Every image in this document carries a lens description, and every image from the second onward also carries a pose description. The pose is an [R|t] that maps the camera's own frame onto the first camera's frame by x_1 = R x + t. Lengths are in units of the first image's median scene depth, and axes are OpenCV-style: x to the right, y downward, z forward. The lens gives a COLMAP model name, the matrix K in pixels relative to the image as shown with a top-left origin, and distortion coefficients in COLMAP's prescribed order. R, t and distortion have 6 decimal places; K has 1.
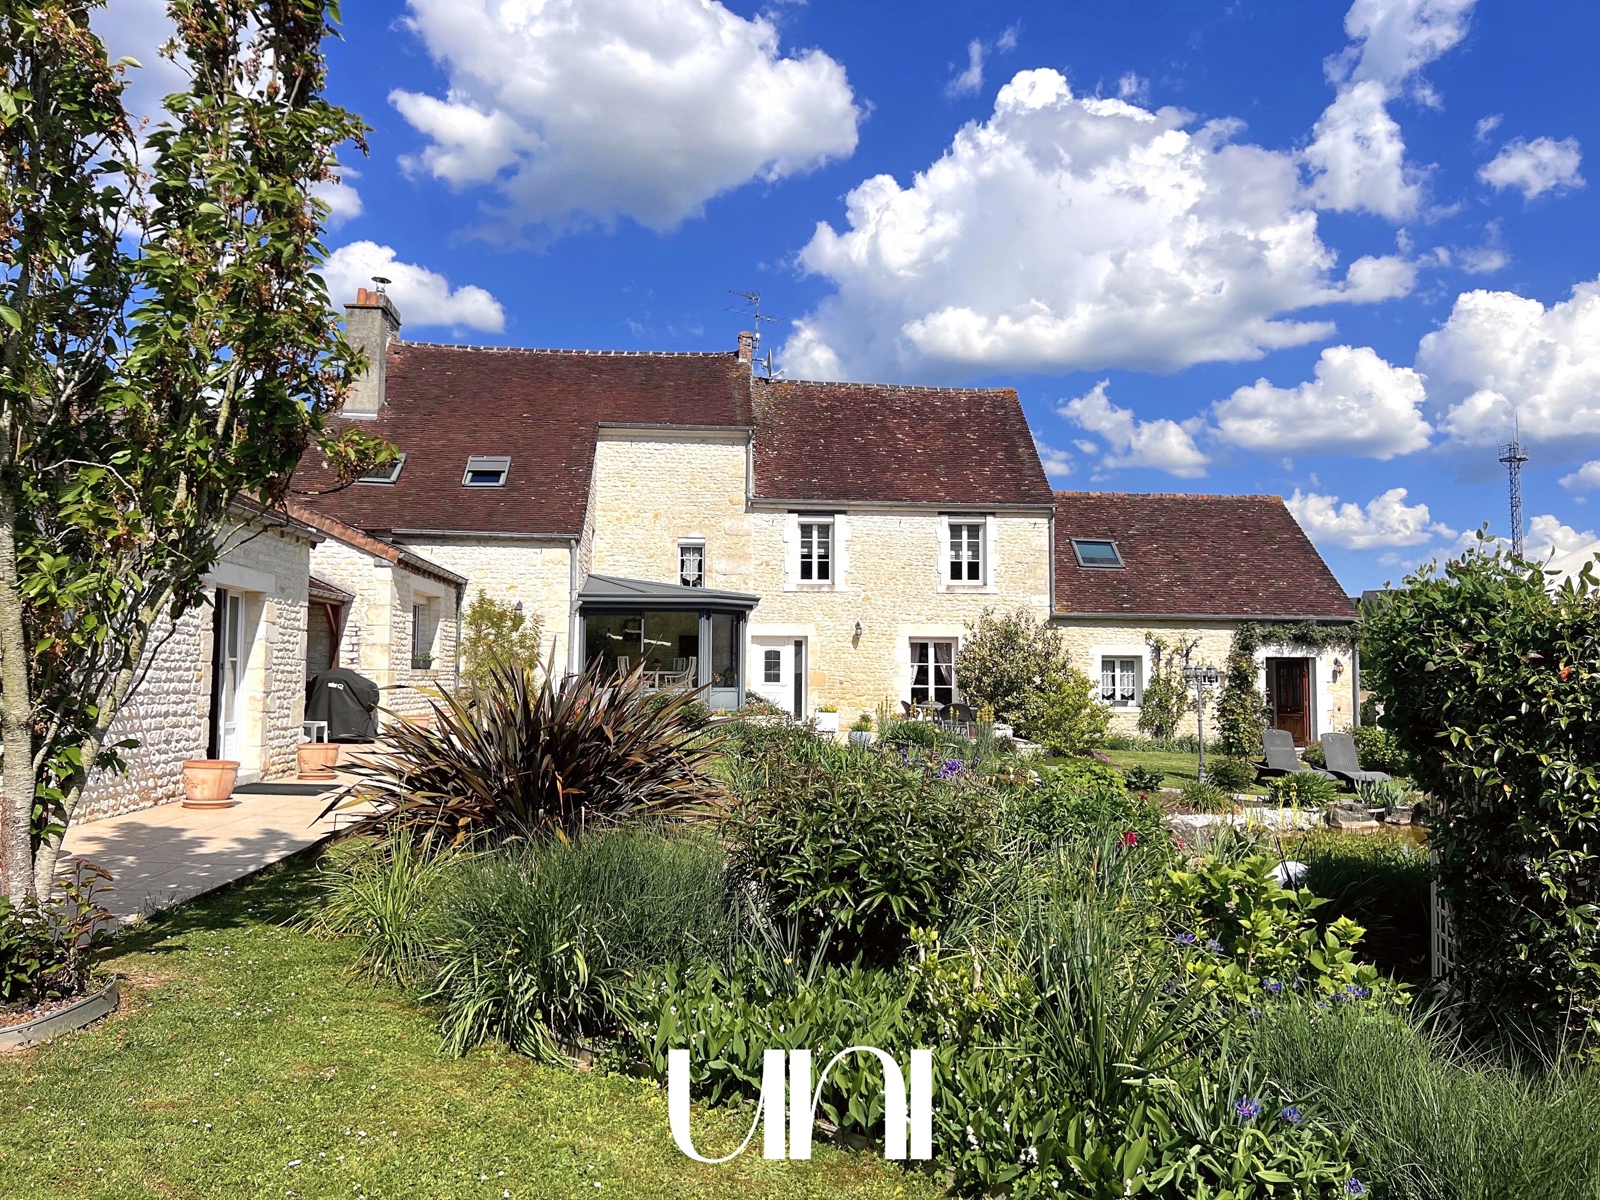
lens RADIAL K [[1165.7, 0, 800.0], [0, 1165.7, 600.0], [0, 0, 1]] dist [-0.002680, -0.003777]
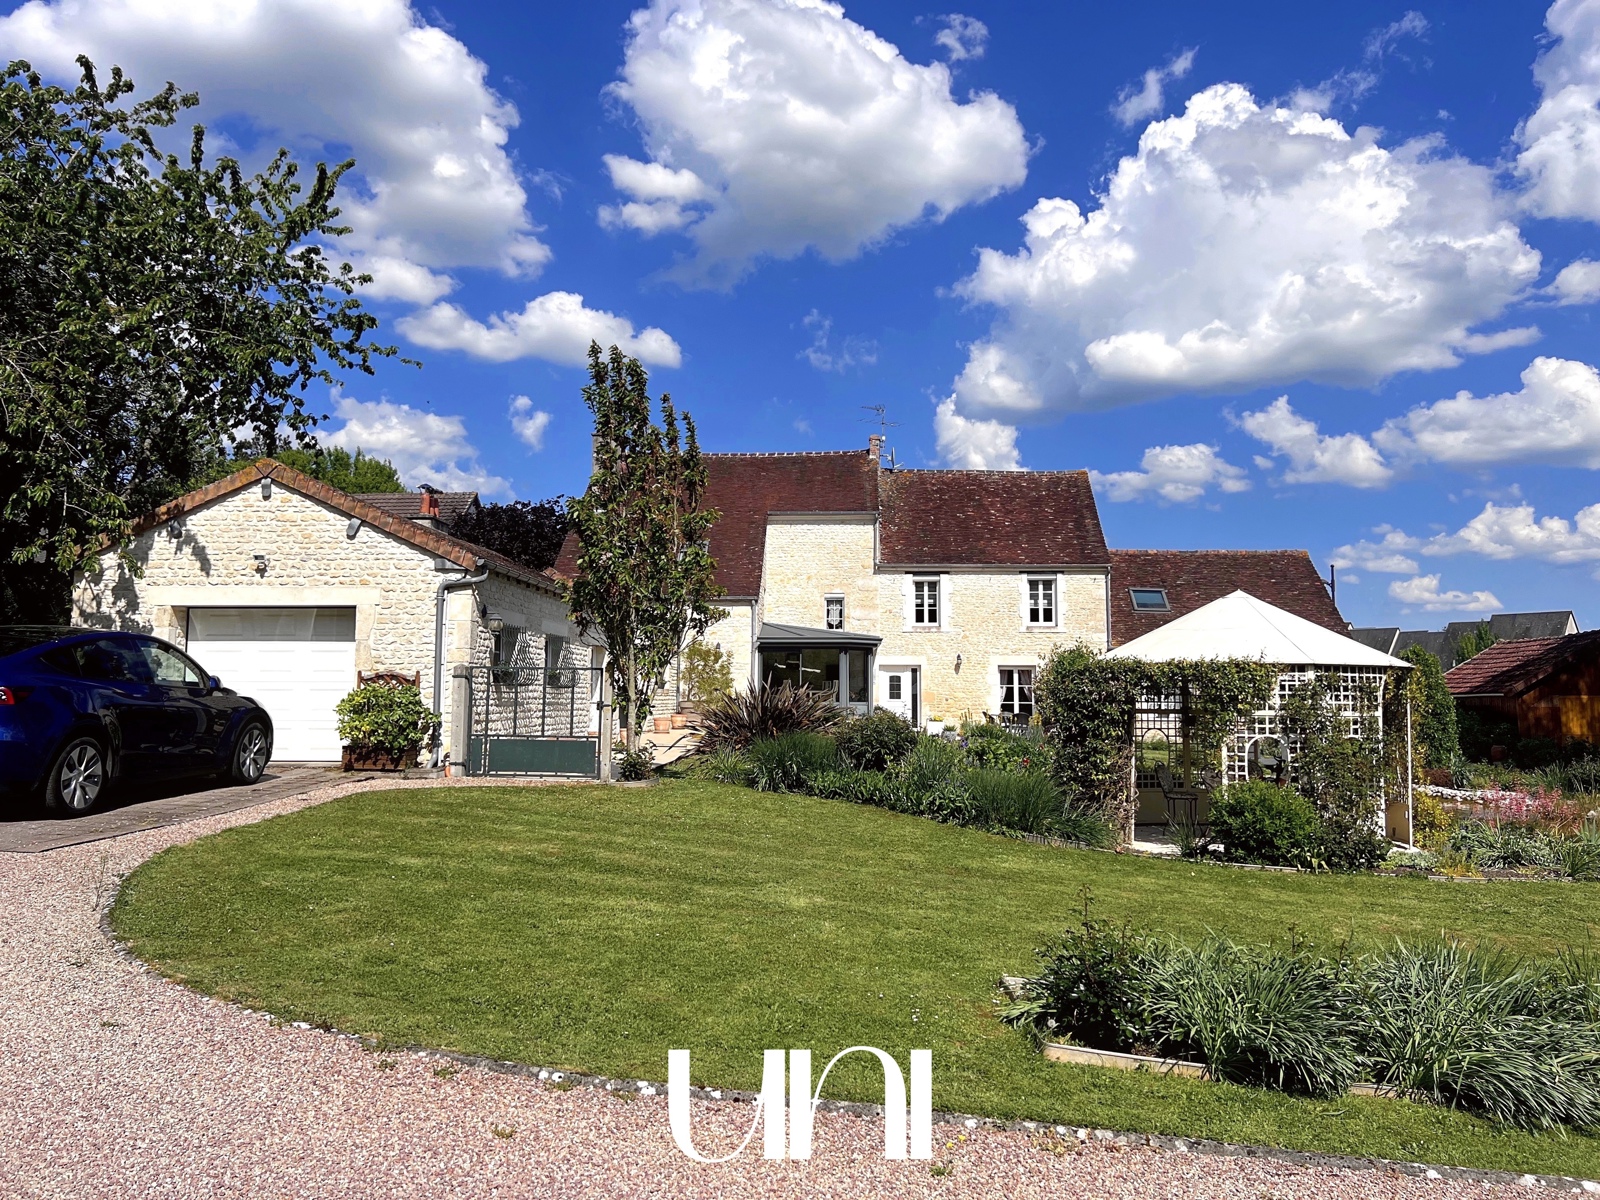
lens RADIAL K [[1214.8, 0, 792.6], [0, 1214.8, 598.4], [0, 0, 1]] dist [0.050574, -0.039615]
pose [[0.985488, -0.012614, -0.169274, 0.097551], [0.010325, 0.999843, -0.014395, -0.026841], [0.169429, 0.012438, 0.985464, -0.404495]]
